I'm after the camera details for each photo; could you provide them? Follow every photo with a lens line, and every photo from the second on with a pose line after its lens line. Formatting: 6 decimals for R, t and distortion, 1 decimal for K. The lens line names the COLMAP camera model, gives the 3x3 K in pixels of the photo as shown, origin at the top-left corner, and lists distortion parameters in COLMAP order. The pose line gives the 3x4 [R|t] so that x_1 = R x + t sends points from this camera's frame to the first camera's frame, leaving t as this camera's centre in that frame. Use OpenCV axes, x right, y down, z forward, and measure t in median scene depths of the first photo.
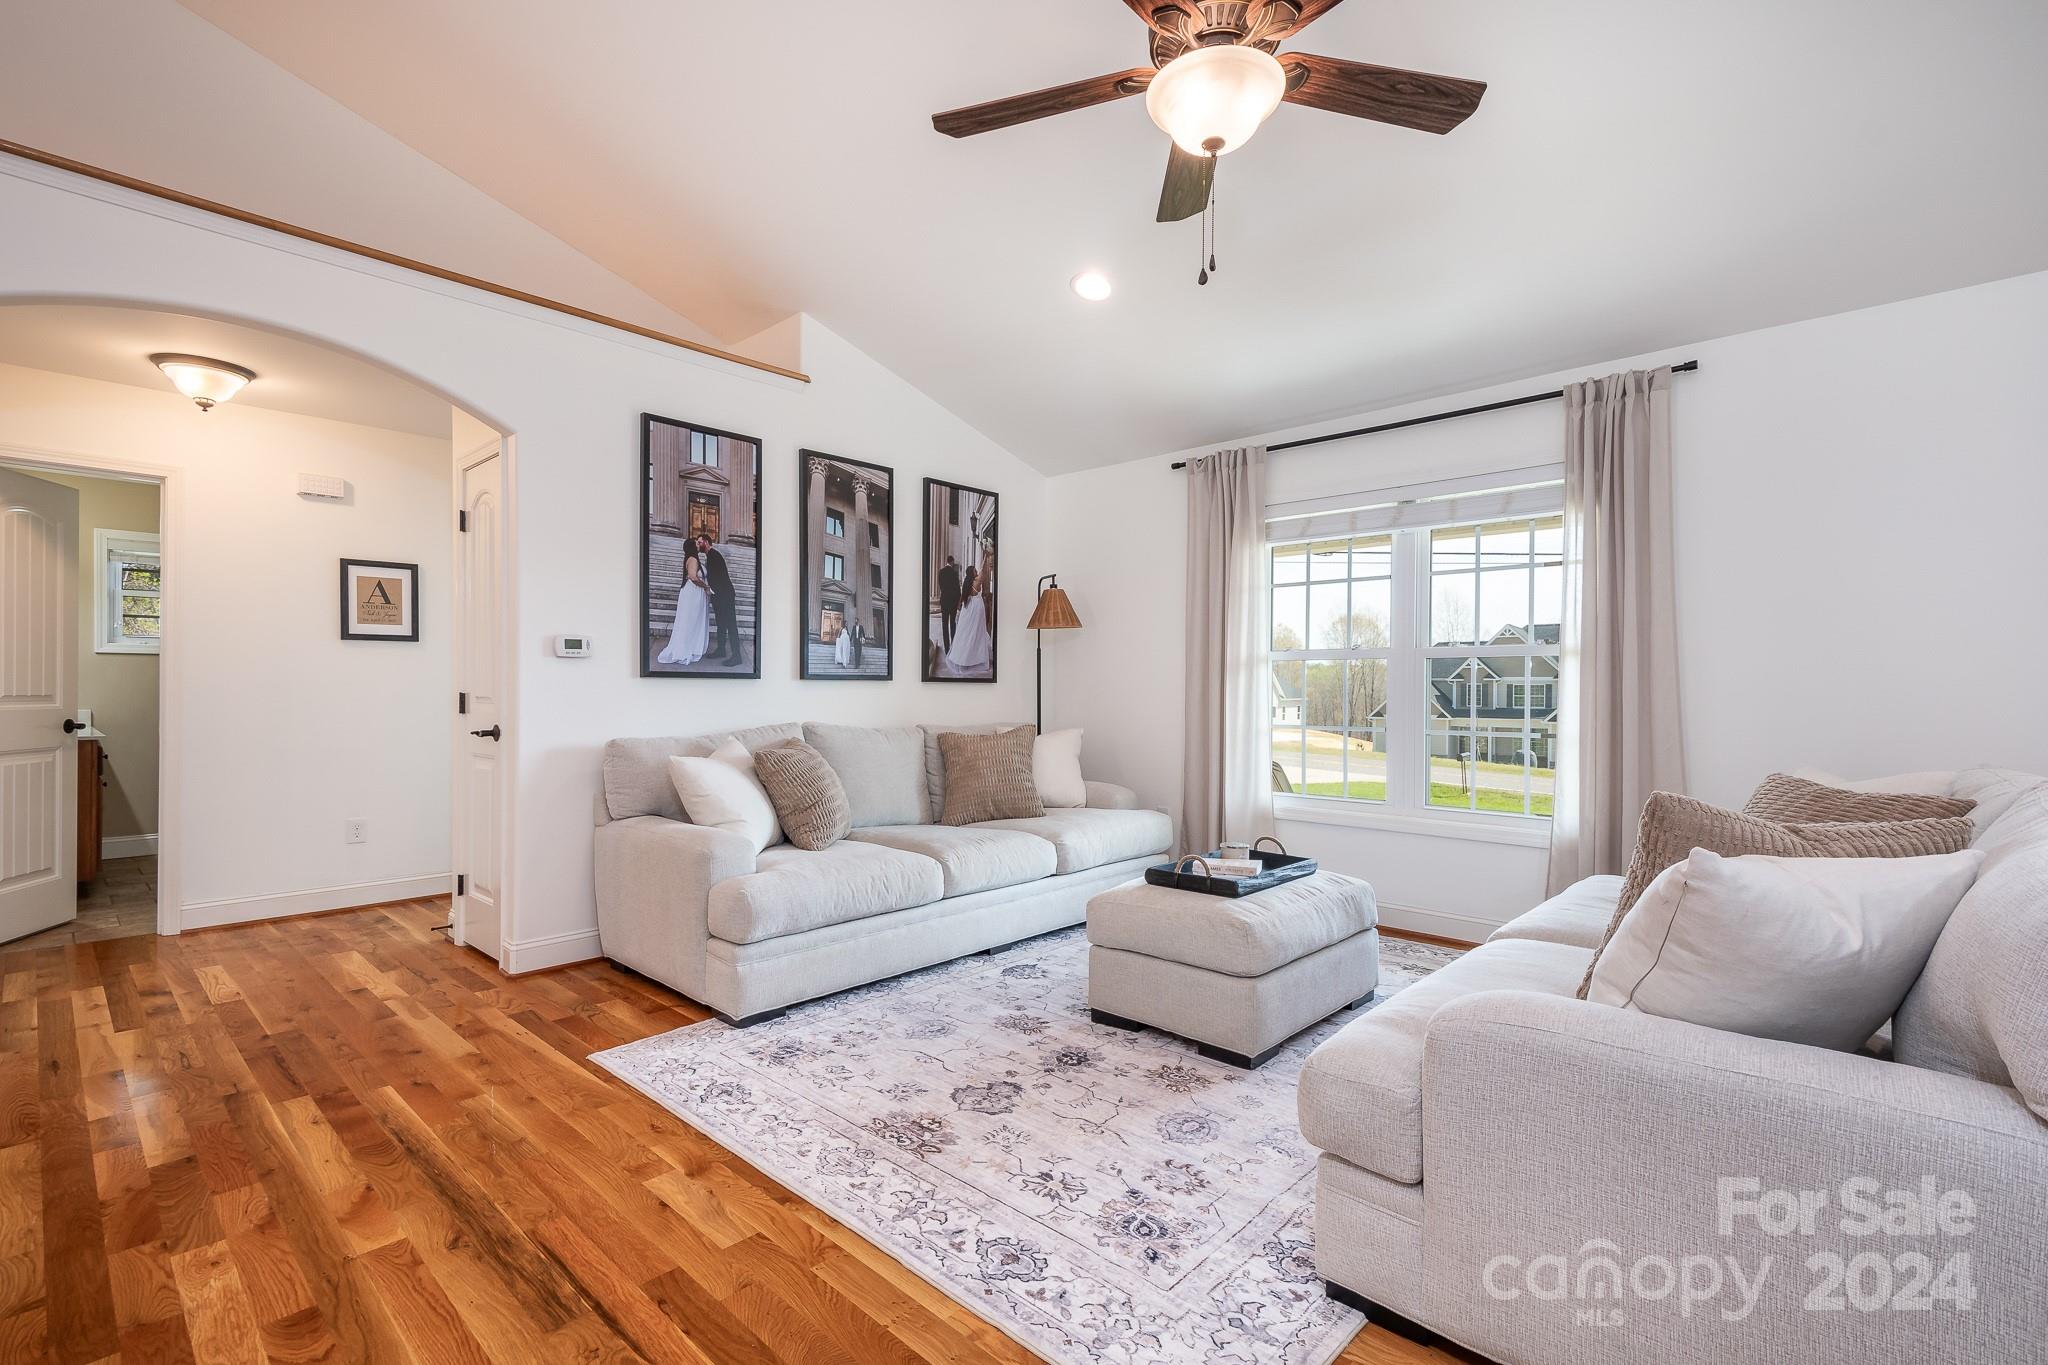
lens RADIAL K [[928.4, 0, 1036.8], [0, 928.4, 688.7], [0, 0, 1]] dist [0.019295, -0.000885]
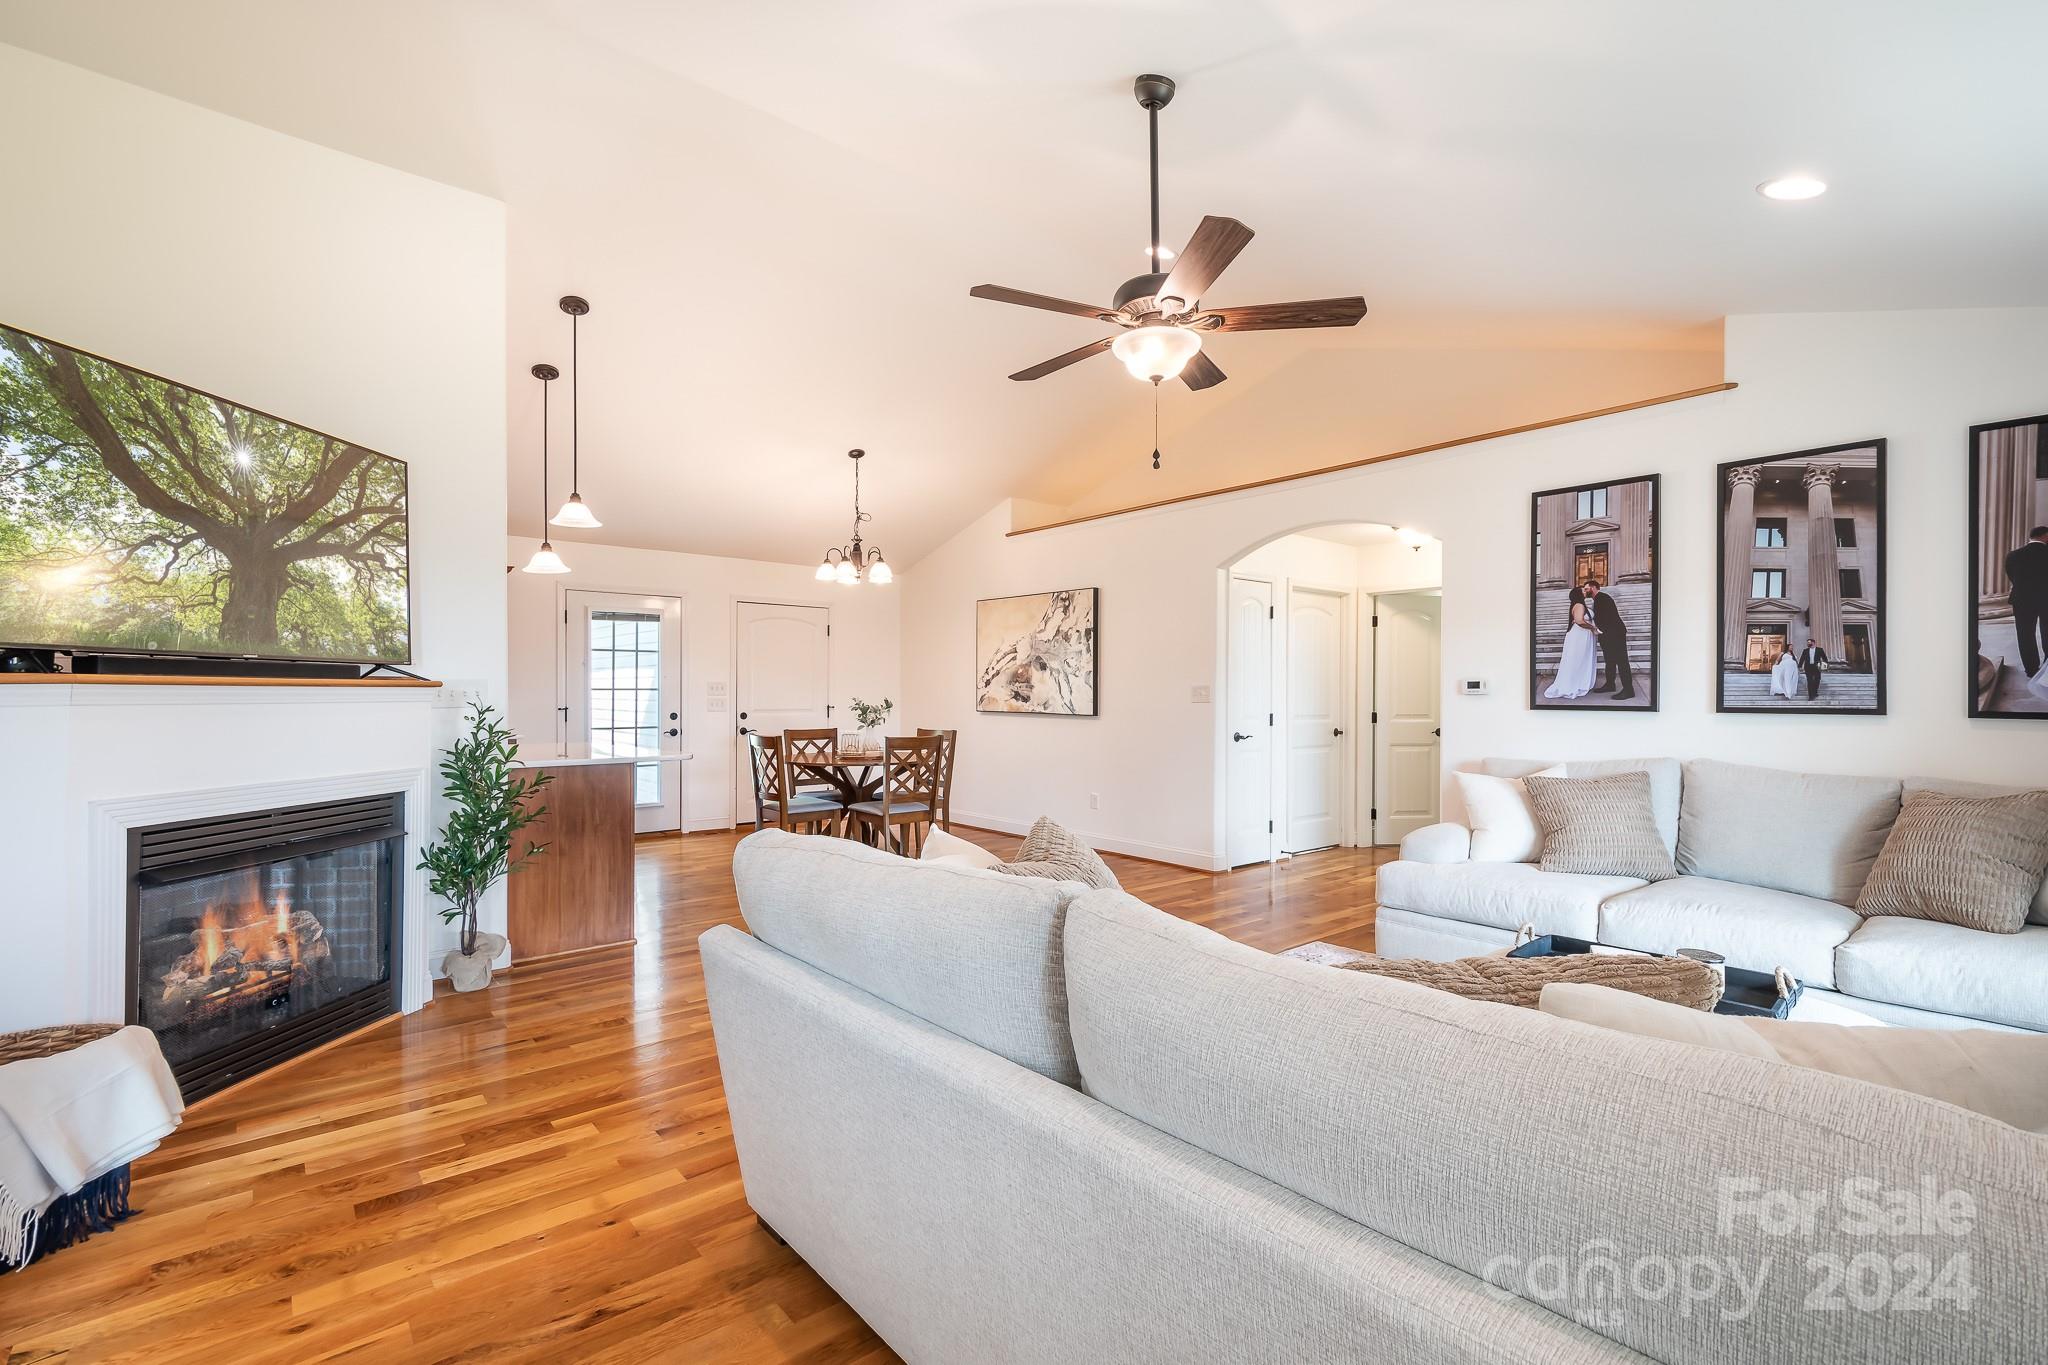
lens RADIAL K [[928.4, 0, 1042.9], [0, 928.4, 686.4], [0, 0, 1]] dist [0.019295, -0.000885]
pose [[-0.109379, -0.005925, -0.993982, 0.840240], [0.000543, 0.999982, -0.006021, -0.034561], [0.994000, -0.001198, -0.109374, 0.482624]]
